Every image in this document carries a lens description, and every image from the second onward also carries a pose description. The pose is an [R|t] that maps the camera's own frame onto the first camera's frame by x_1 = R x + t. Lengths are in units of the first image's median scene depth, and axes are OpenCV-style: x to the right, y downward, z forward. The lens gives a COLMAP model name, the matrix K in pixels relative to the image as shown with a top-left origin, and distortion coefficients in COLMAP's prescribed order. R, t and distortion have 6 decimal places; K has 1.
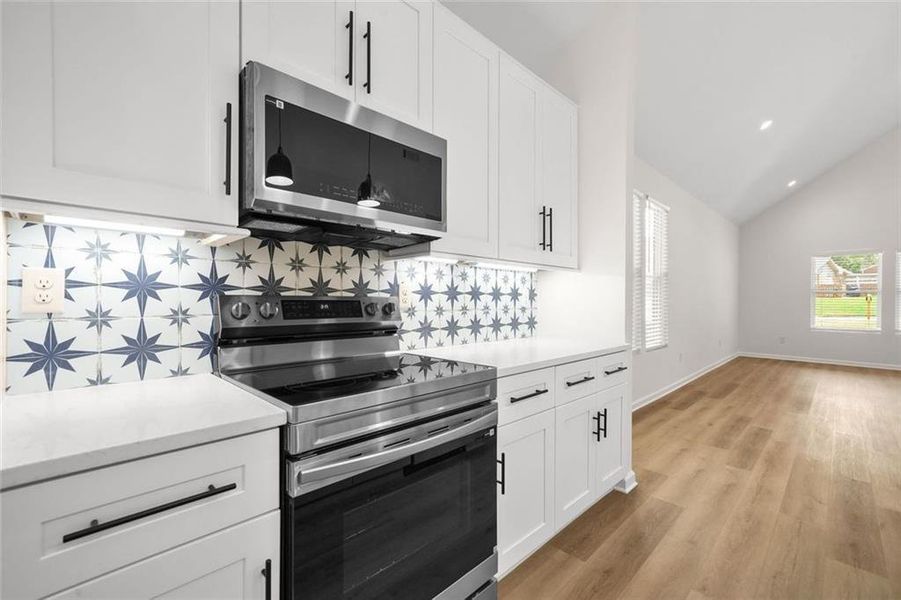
lens RADIAL K [[402.2, 0, 450.5], [0, 402.2, 300.0], [0, 0, 1]] dist [-0.001549, -0.000067]
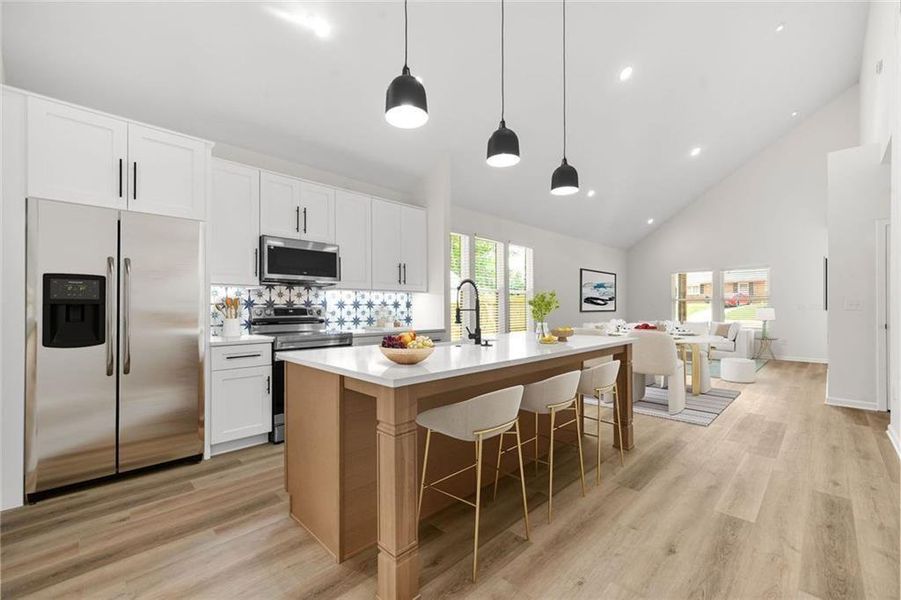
lens RADIAL K [[377.2, 0, 443.5], [0, 377.2, 303.7], [0, 0, 1]] dist [0.001504, 0.000069]
pose [[0.999958, -0.007749, 0.004817, 0.580862], [0.007795, 0.999925, -0.009495, -0.000123], [-0.004743, 0.009532, 0.999943, -1.265110]]
